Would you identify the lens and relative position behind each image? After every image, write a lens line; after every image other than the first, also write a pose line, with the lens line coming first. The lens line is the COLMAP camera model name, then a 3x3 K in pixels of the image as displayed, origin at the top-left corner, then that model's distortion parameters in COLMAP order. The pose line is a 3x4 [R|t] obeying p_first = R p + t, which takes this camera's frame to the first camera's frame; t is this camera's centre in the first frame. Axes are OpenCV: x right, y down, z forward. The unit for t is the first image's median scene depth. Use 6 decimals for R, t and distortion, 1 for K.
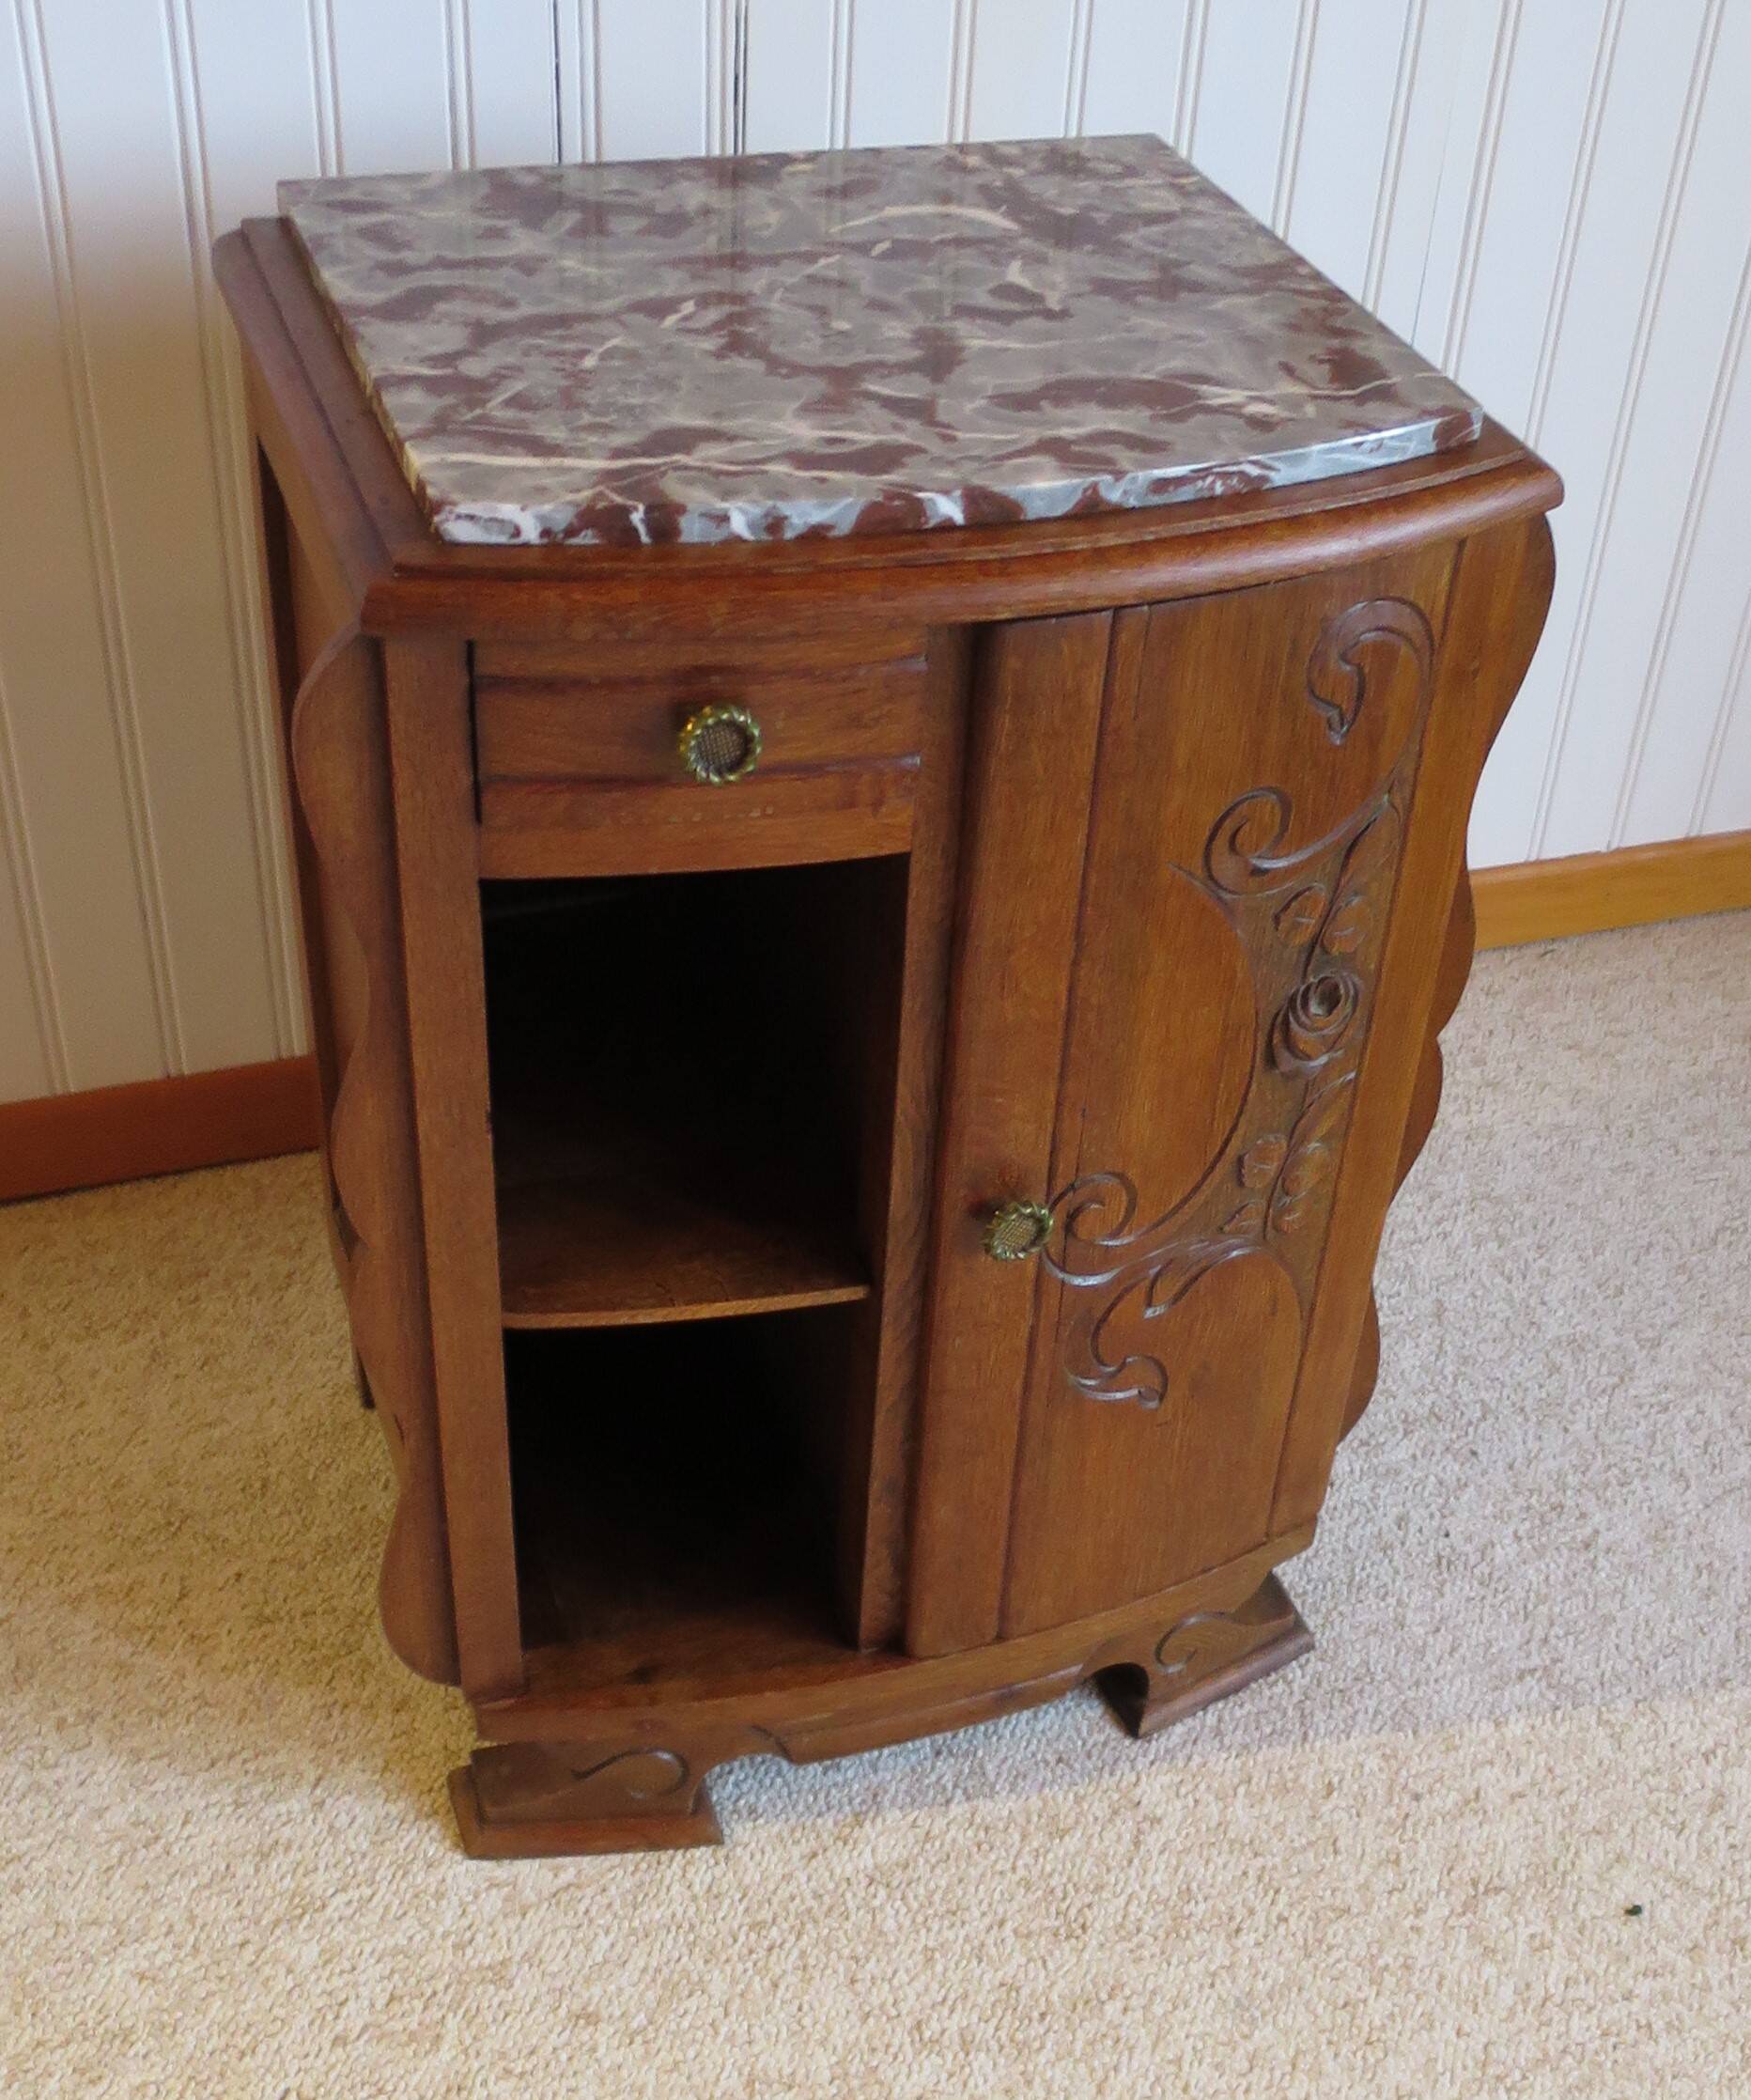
lens RADIAL K [[2685.4, 0, 986.3], [0, 2685.4, 1248.9], [0, 0, 1]] dist [-0.037229, -0.035688]
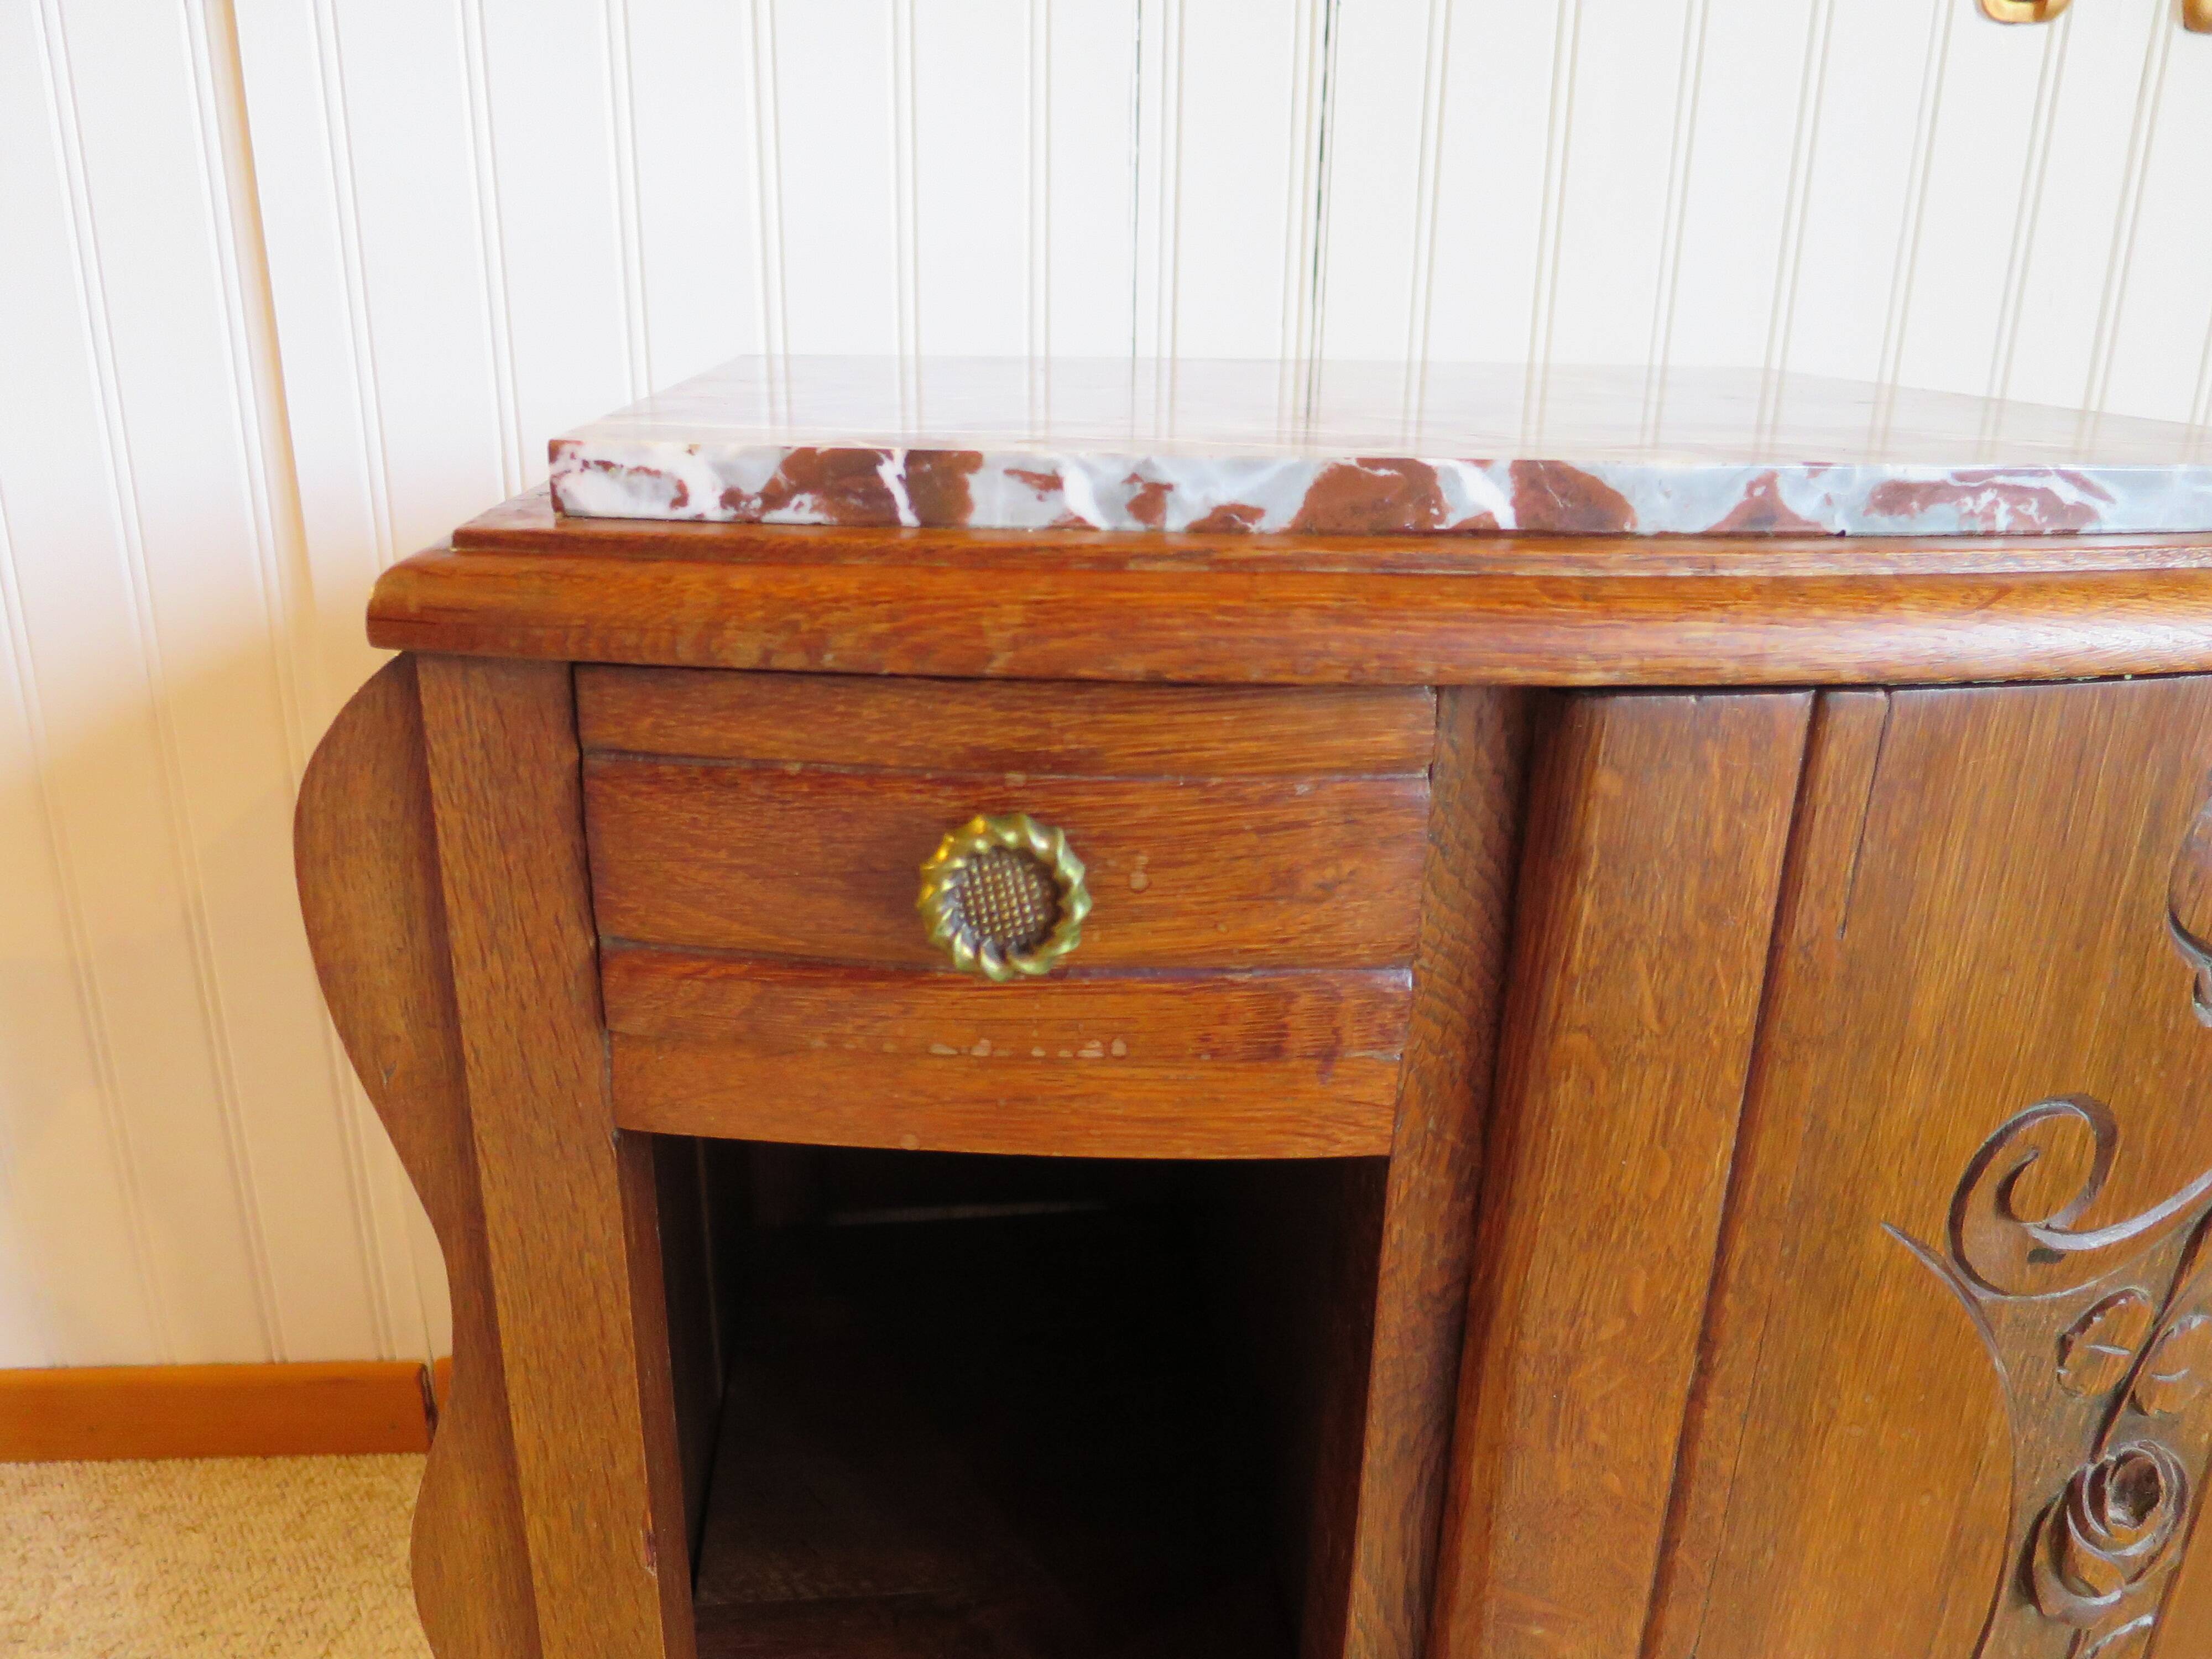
lens RADIAL K [[1587.7, 0, 1098.1], [0, 1587.7, 831.5], [0, 0, 1]] dist [-0.041377, 0.000280]
pose [[0.962535, 0.034570, -0.268945, -0.000968], [-0.131039, 0.927637, -0.349741, -0.070848], [0.237393, 0.371880, 0.897413, 0.535426]]
